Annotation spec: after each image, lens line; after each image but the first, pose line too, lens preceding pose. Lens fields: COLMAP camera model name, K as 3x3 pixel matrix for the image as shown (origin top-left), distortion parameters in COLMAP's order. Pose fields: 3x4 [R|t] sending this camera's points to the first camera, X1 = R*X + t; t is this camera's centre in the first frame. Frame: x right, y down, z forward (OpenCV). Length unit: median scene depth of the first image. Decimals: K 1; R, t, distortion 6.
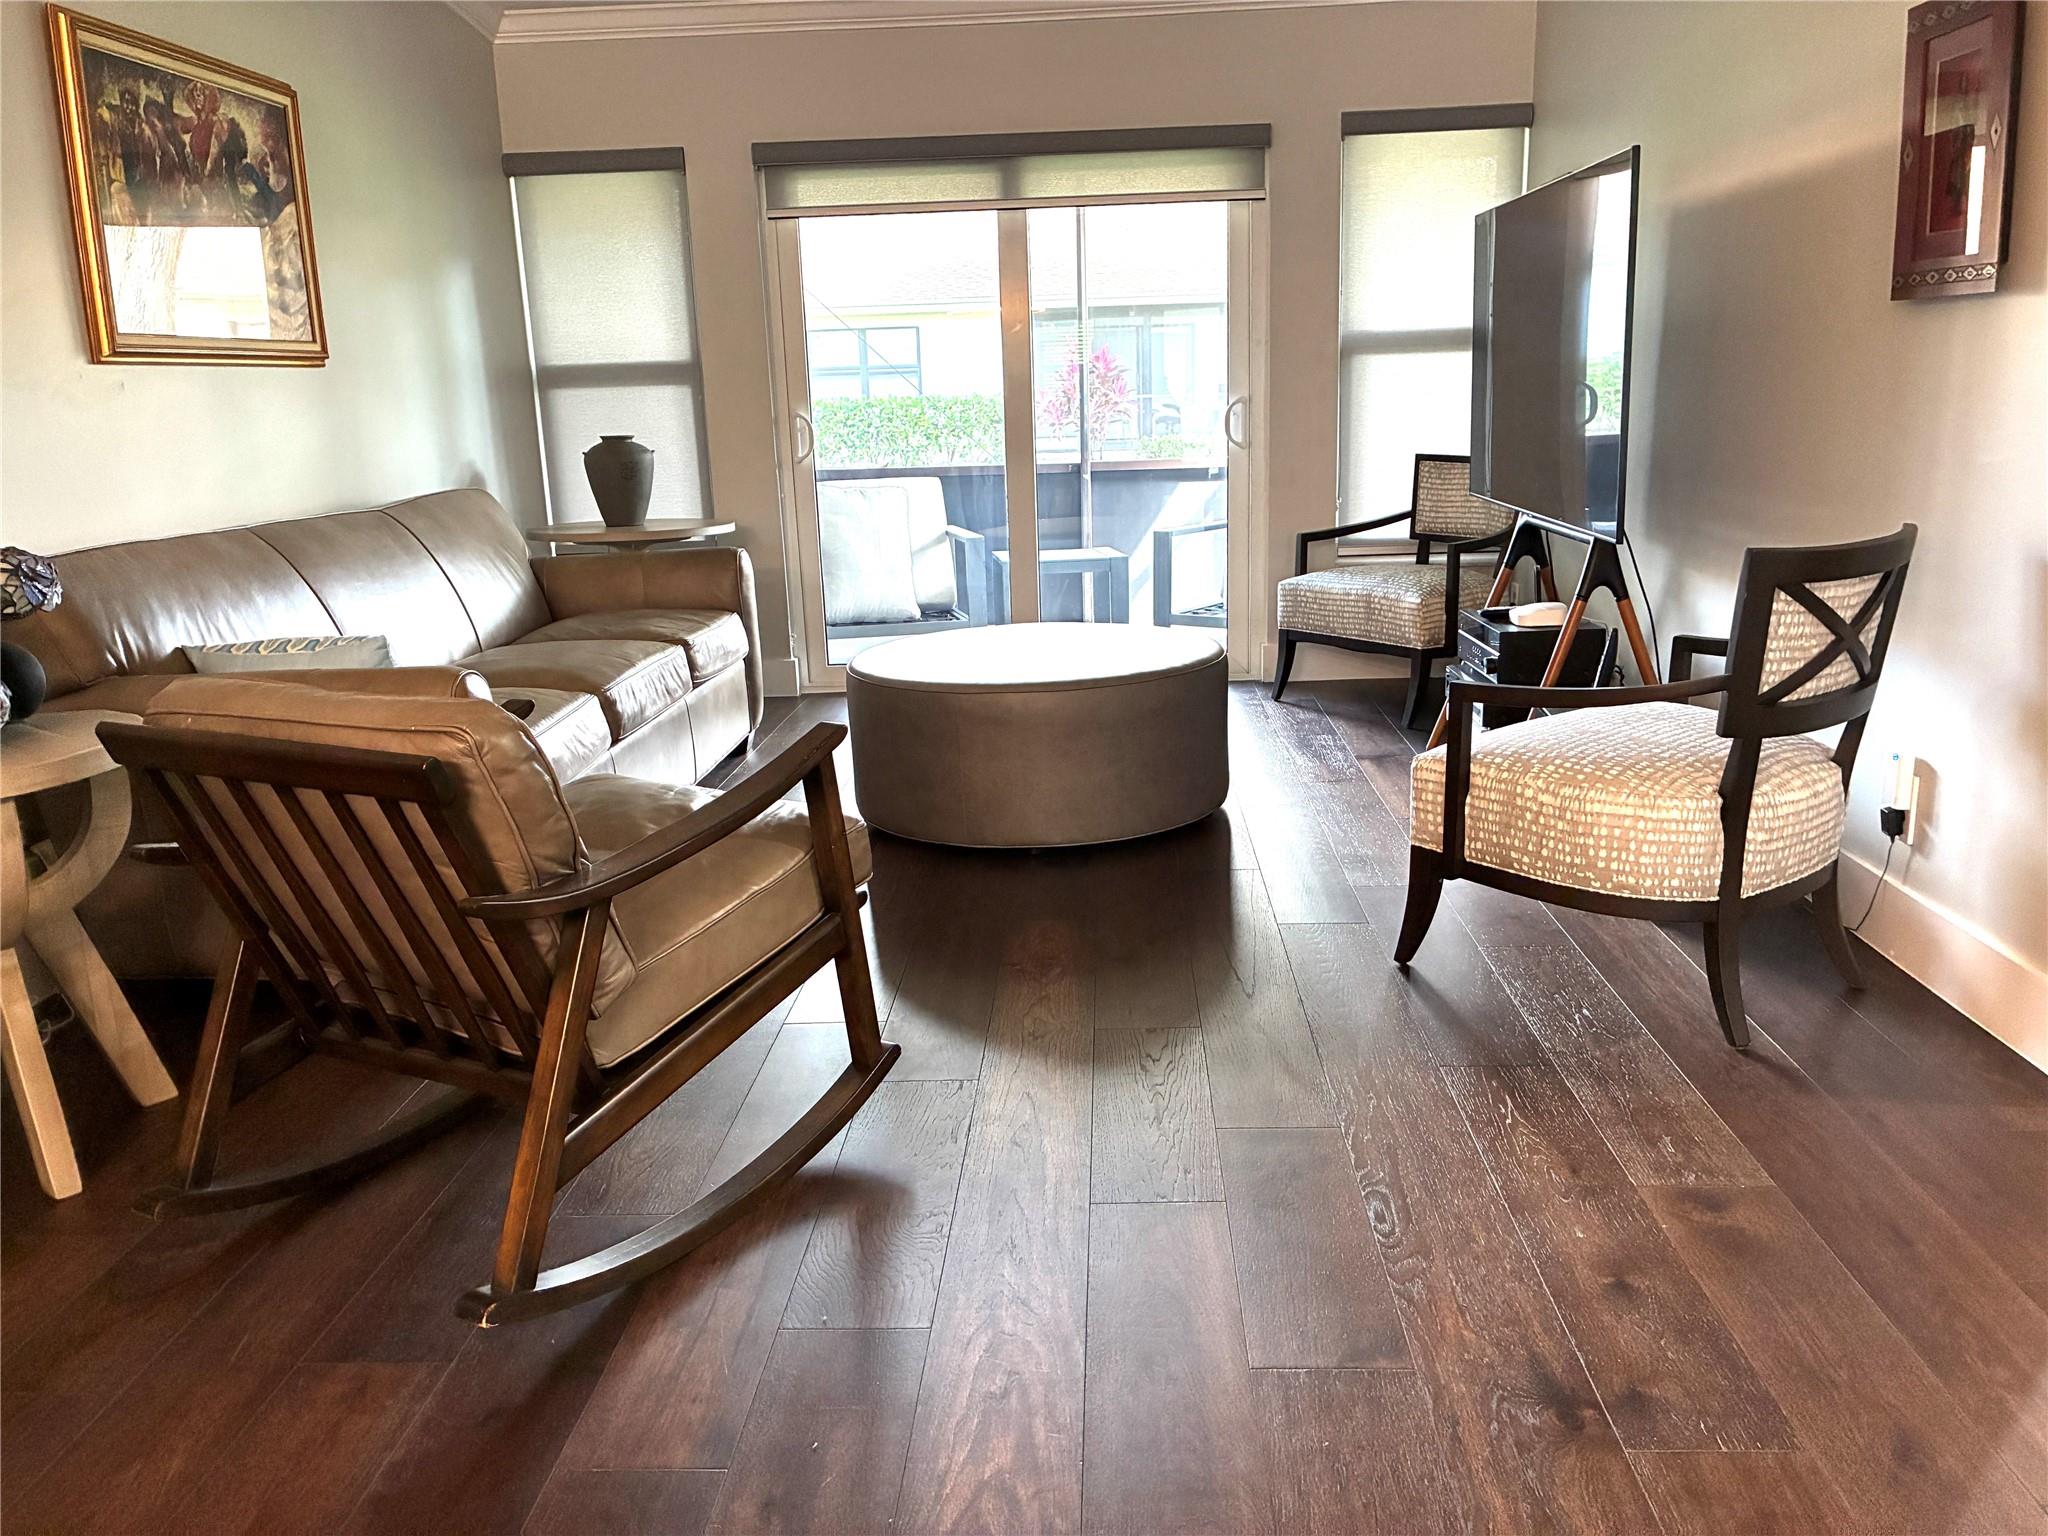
lens RADIAL K [[1560.1, 0, 1022.1], [0, 1560.1, 758.2], [0, 0, 1]] dist [0.046193, -0.057785]
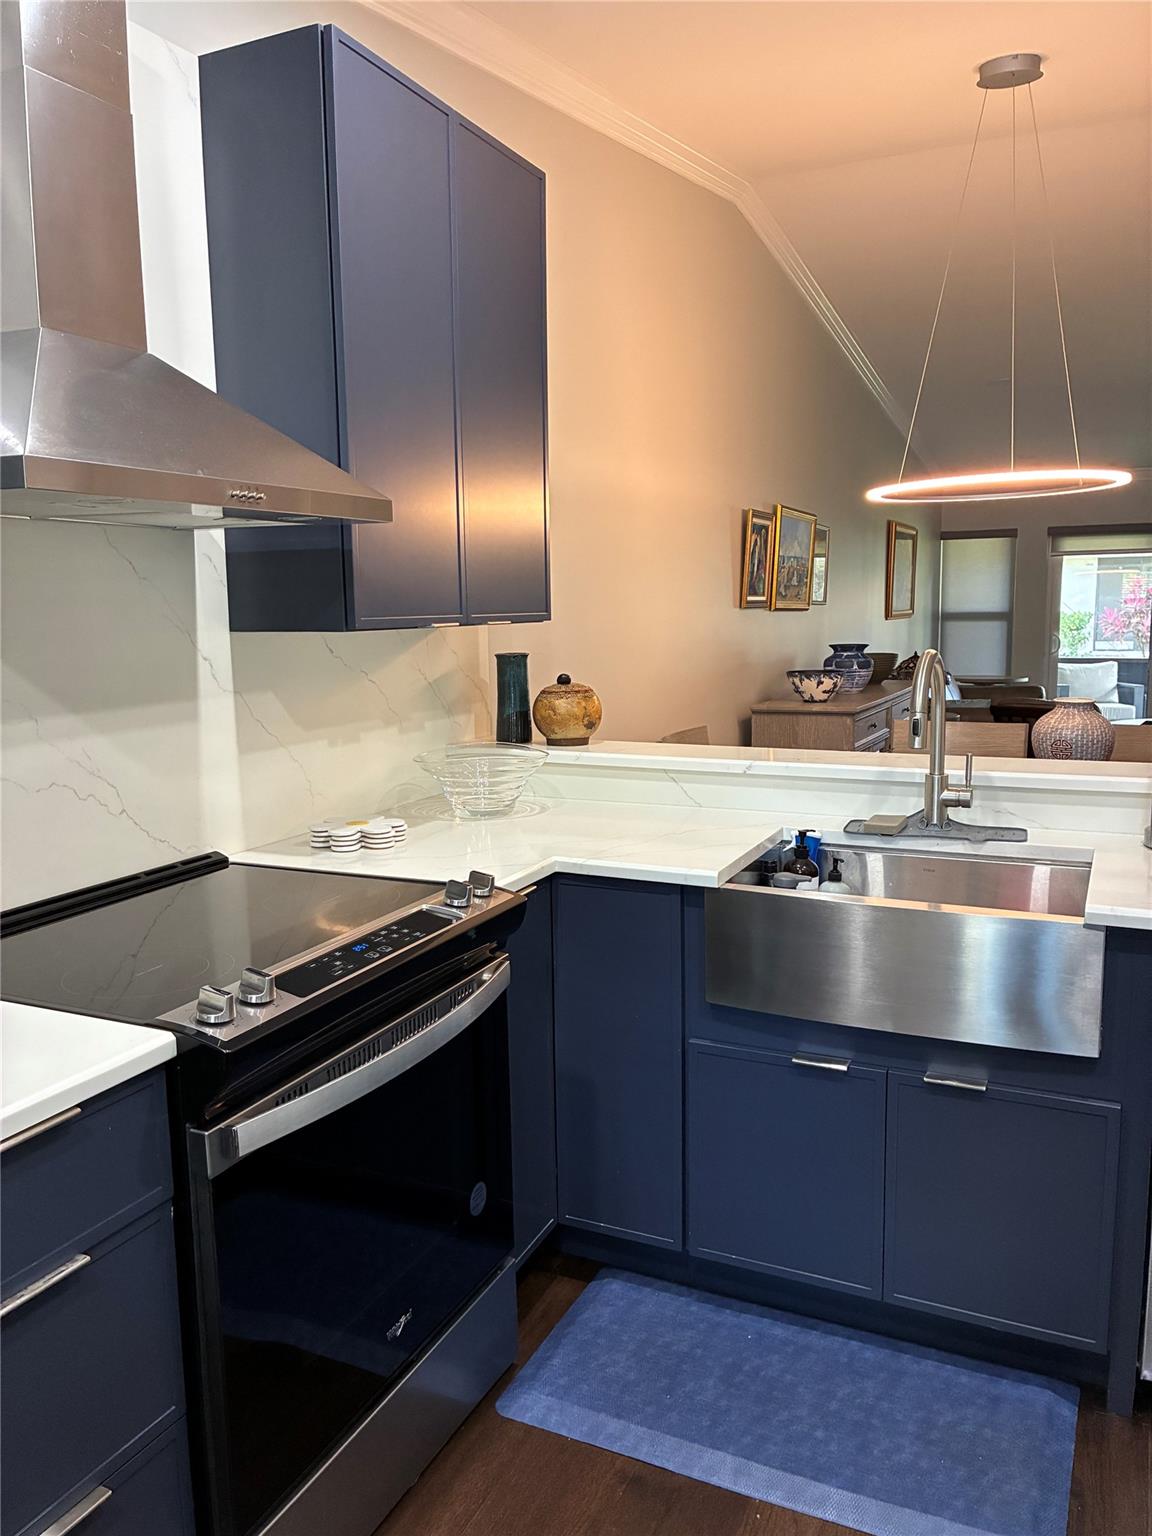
lens RADIAL K [[1170.1, 0, 567.3], [0, 1170.1, 768.0], [0, 0, 1]] dist [0.046193, -0.057785]
pose [[0.924953, 0.076208, -0.372364, -0.183377], [-0.107319, 0.992194, -0.063518, 0.223924], [0.364617, 0.098712, 0.925911, -1.160901]]
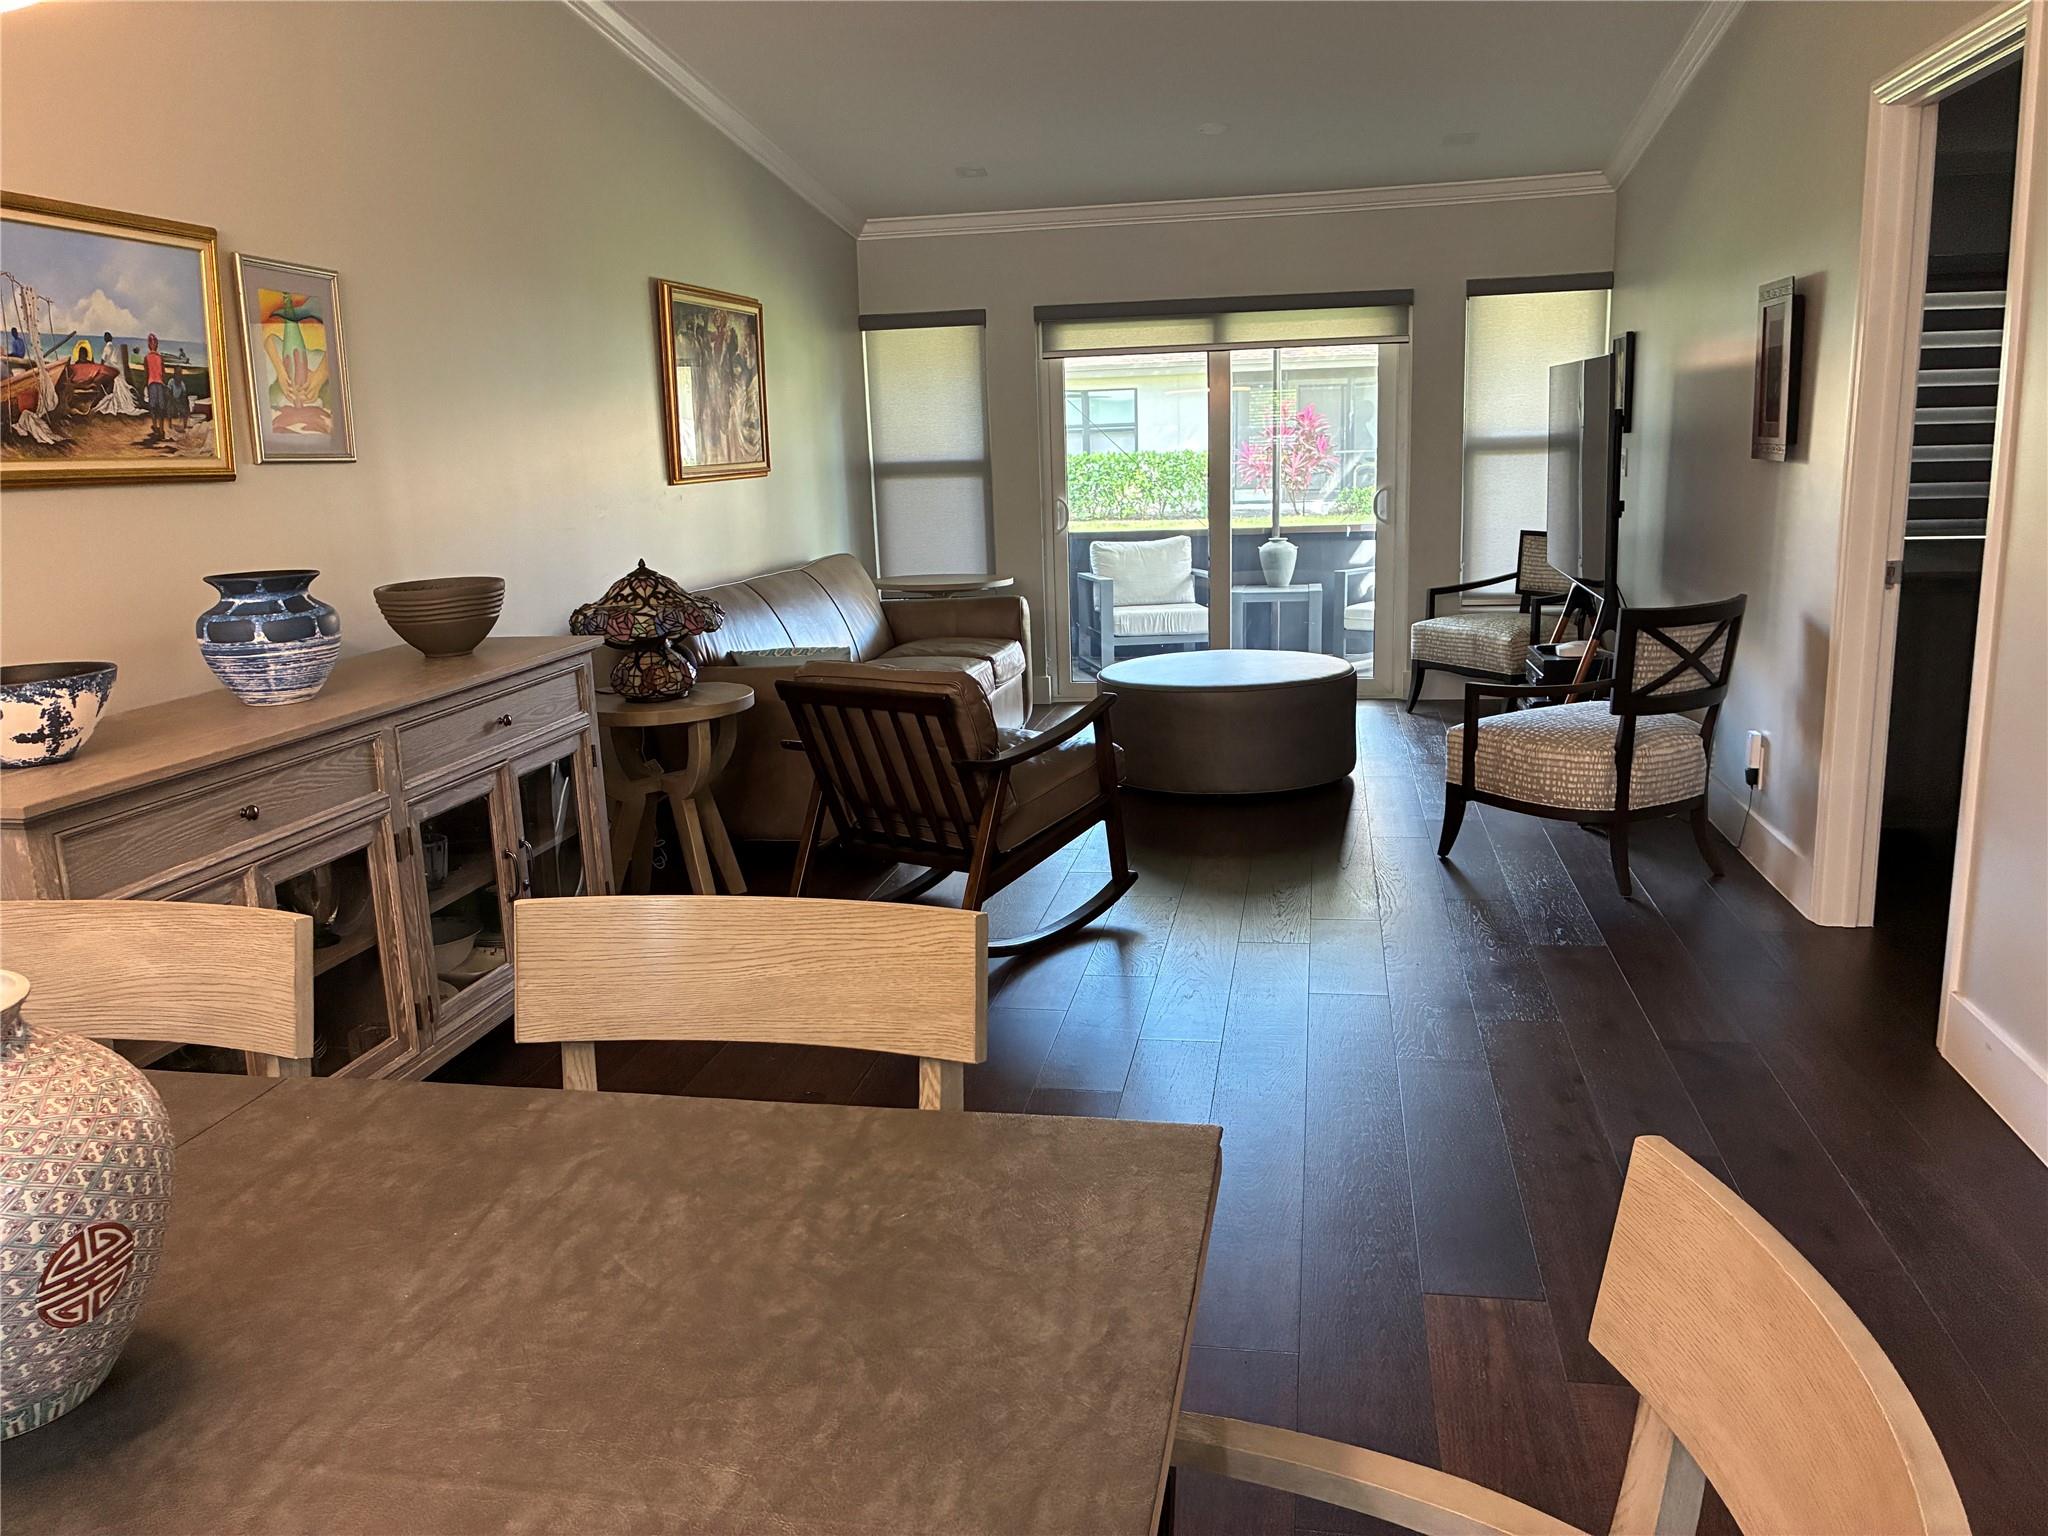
lens RADIAL K [[1560.1, 0, 1023.5], [0, 1560.1, 767.6], [0, 0, 1]] dist [0.046193, -0.057785]
pose [[0.991494, 0.026700, -0.127385, 0.009510], [-0.029141, 0.999425, -0.017337, 0.052495], [0.126849, 0.020902, 0.991702, -0.452990]]
